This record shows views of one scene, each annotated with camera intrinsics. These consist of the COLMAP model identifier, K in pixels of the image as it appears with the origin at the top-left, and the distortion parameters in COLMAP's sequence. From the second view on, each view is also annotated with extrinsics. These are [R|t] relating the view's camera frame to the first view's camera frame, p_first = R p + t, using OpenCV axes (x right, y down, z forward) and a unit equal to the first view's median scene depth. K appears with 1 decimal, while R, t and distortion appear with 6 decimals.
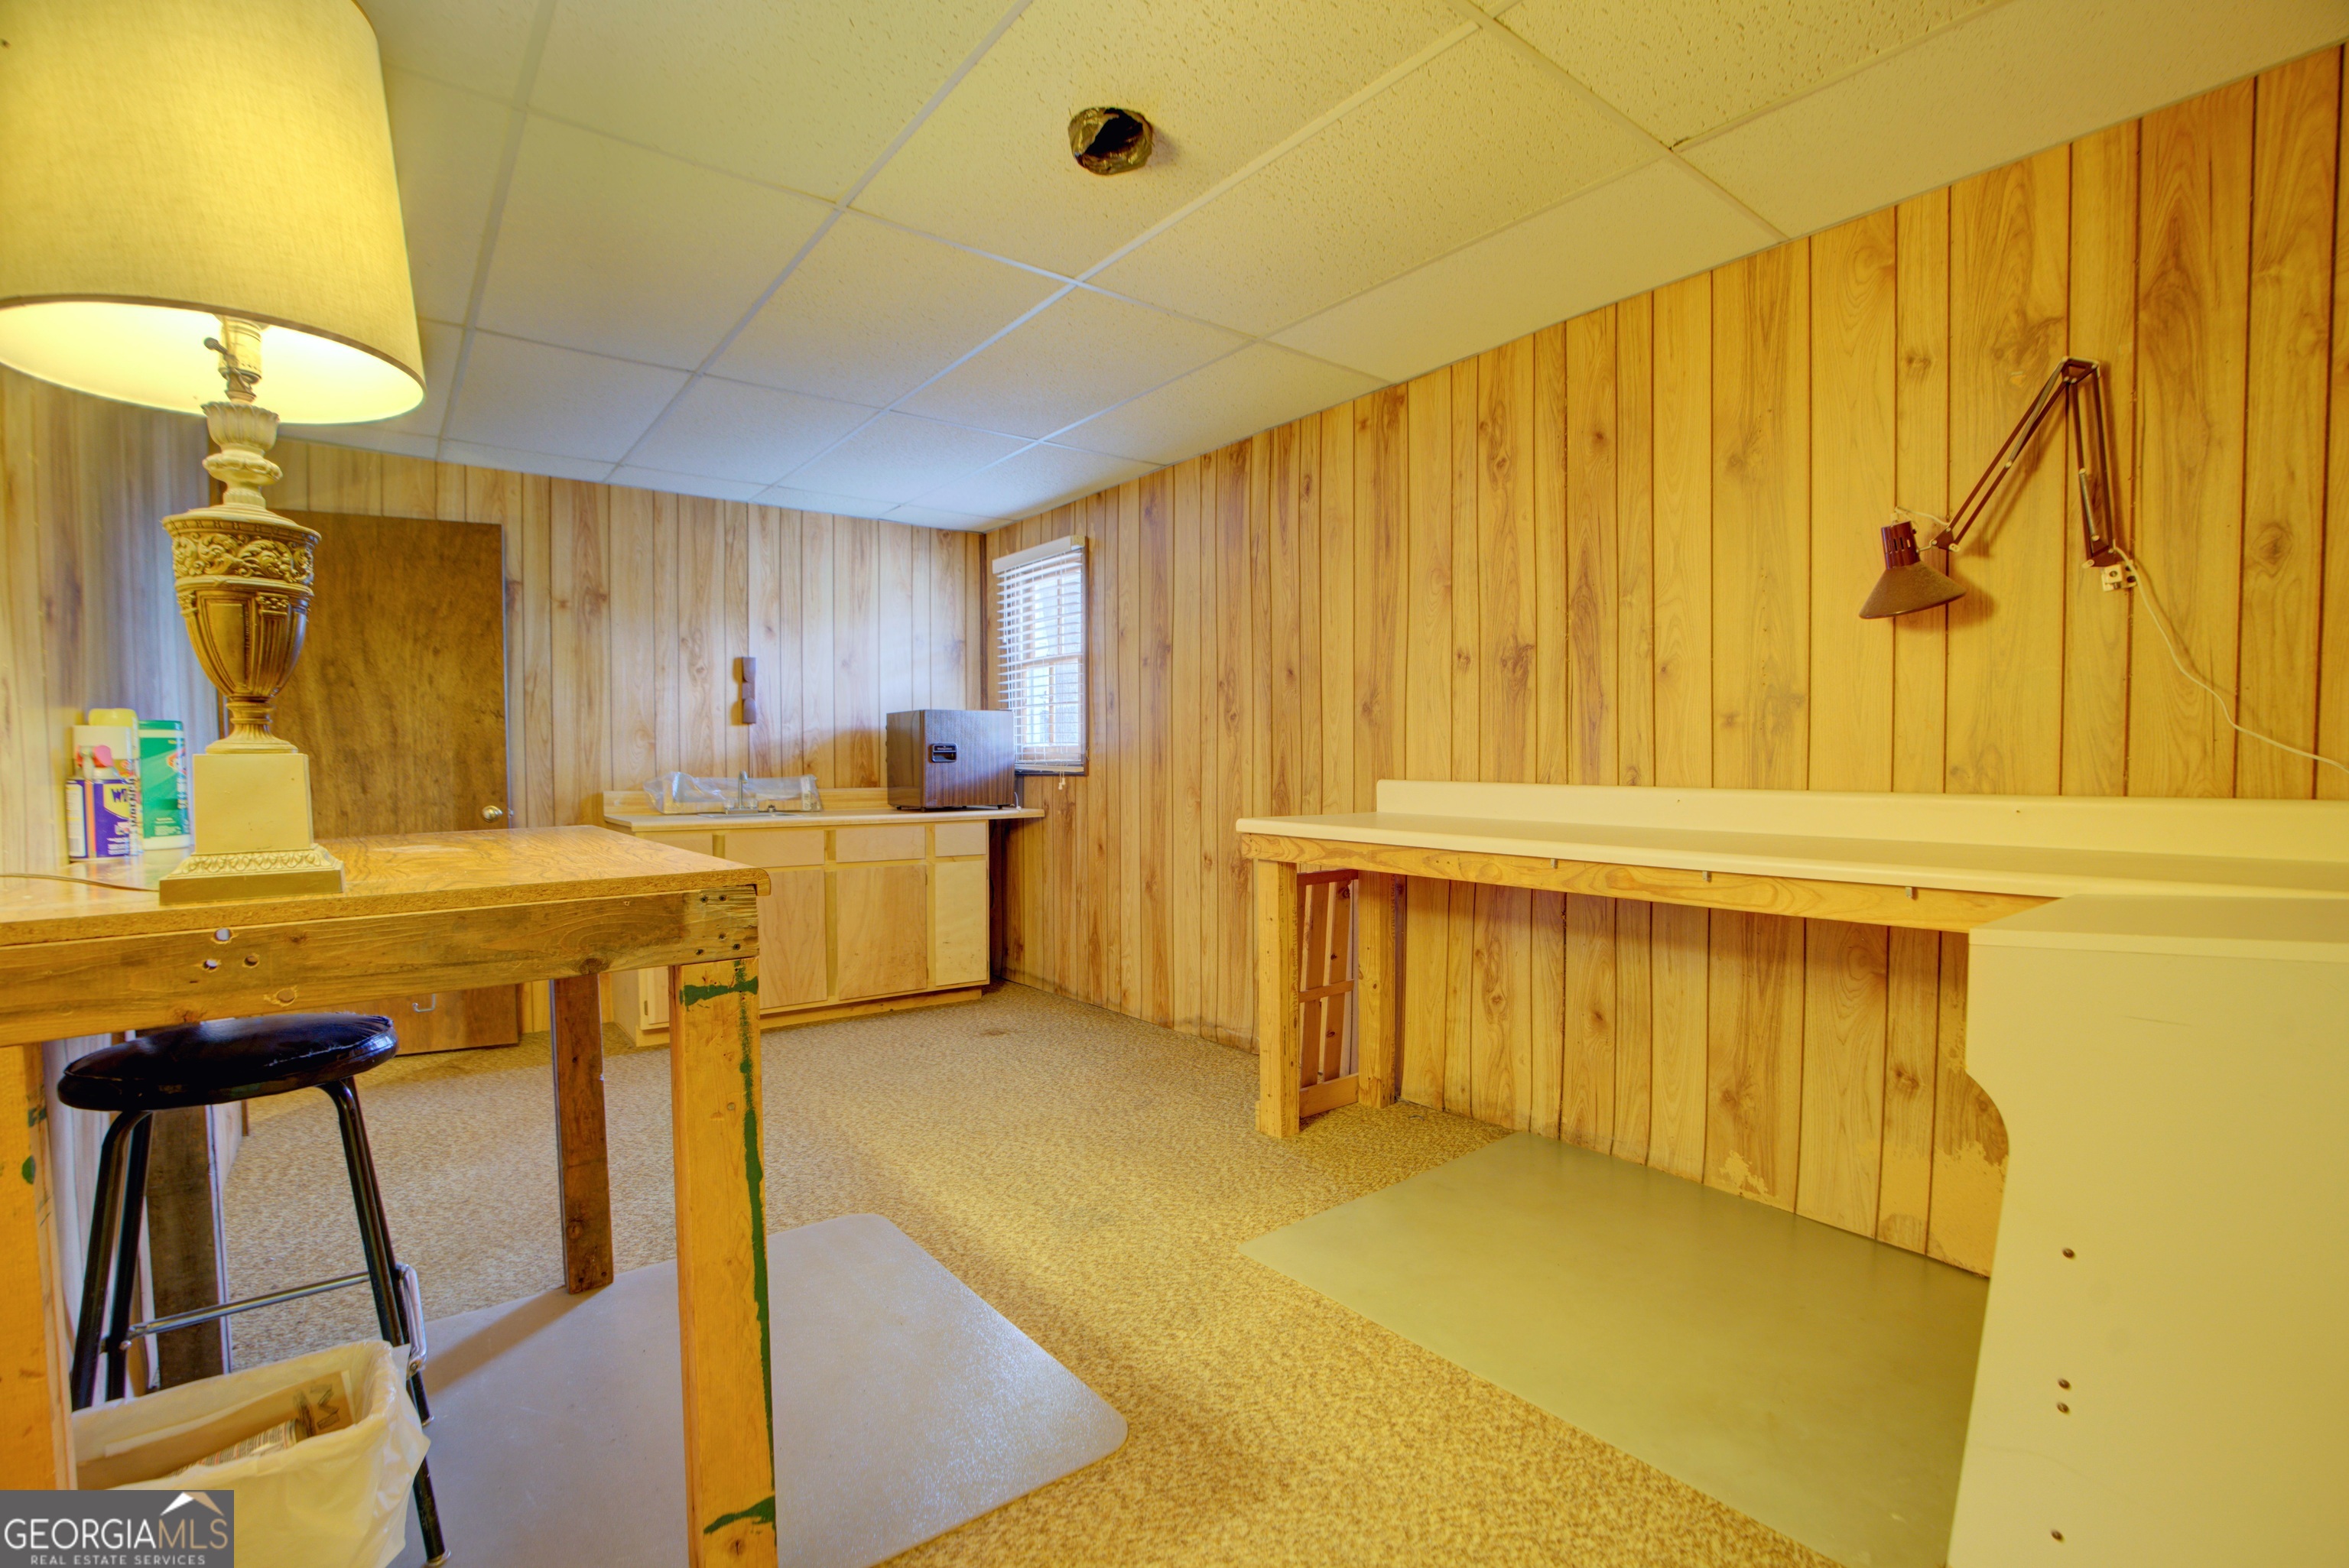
lens RADIAL K [[1064.5, 0, 1181.3], [0, 1064.5, 774.5], [0, 0, 1]] dist [-0.047495, 0.010807]
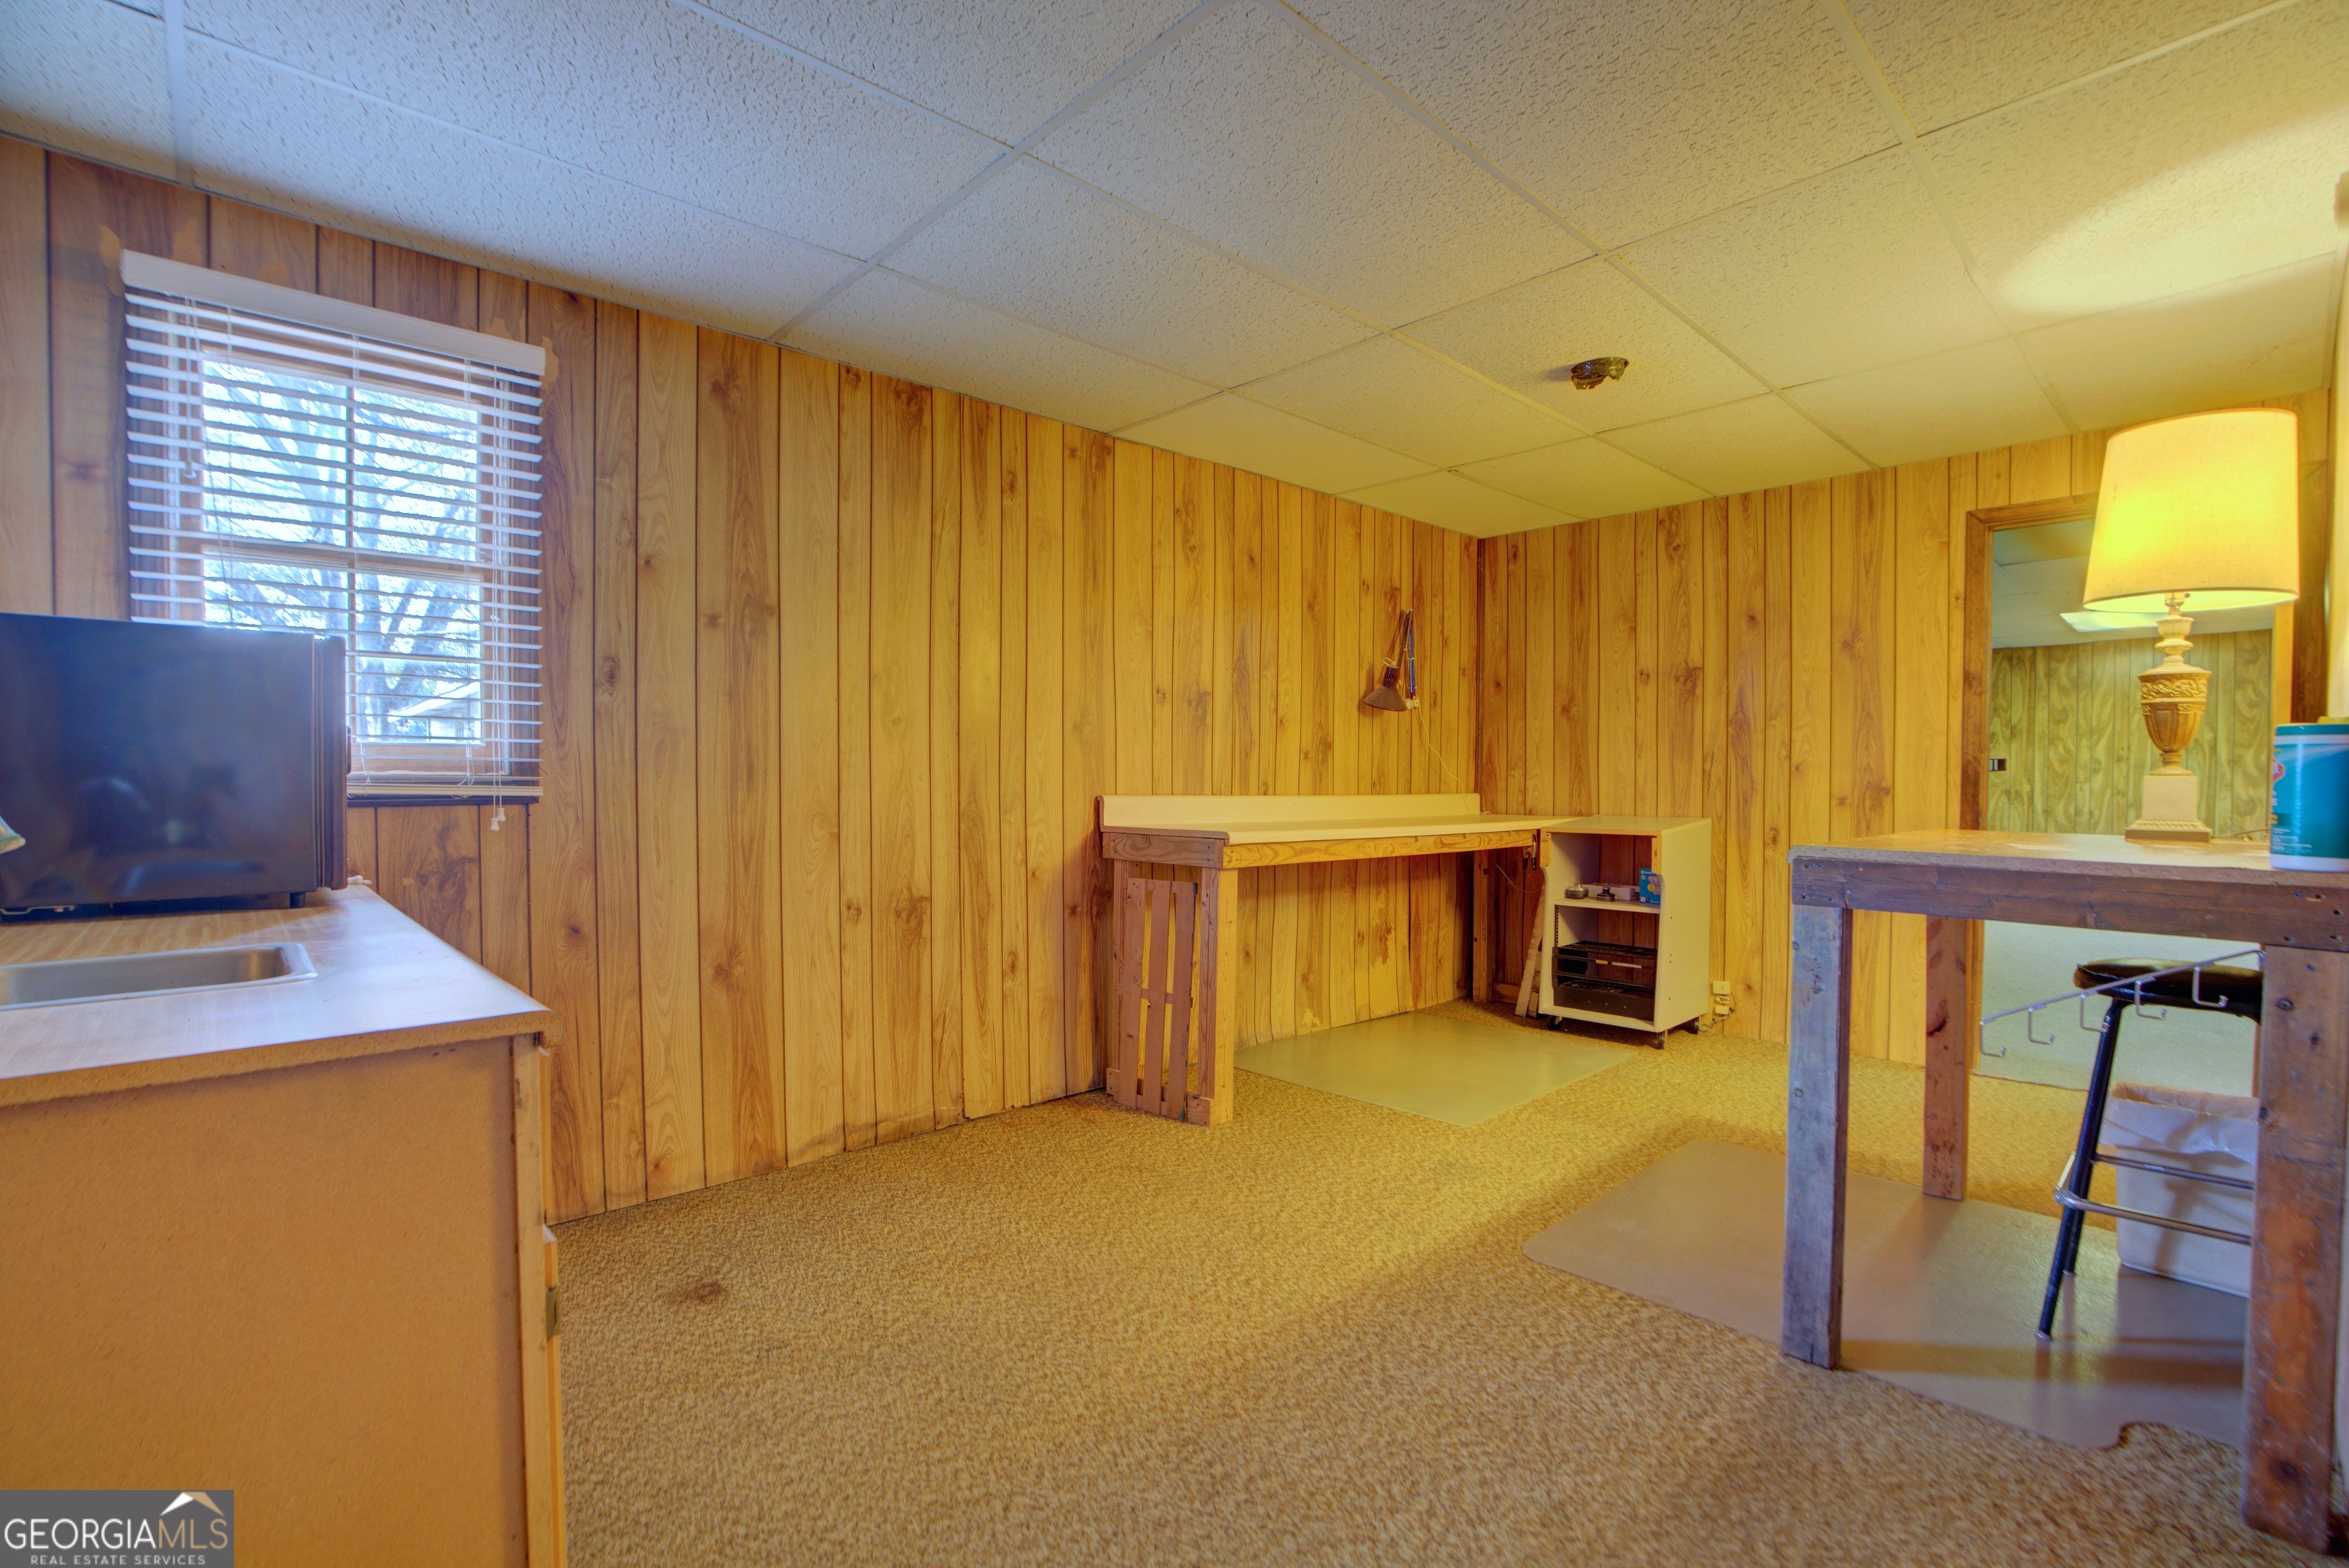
lens RADIAL K [[1064.5, 0, 1138.5], [0, 1064.5, 802.1], [0, 0, 1]] dist [-0.047495, 0.010807]
pose [[-0.054913, -0.007884, 0.998460, -1.240774], [0.018971, 0.999780, 0.008938, 0.003745], [-0.998311, 0.019433, -0.054751, 1.429386]]
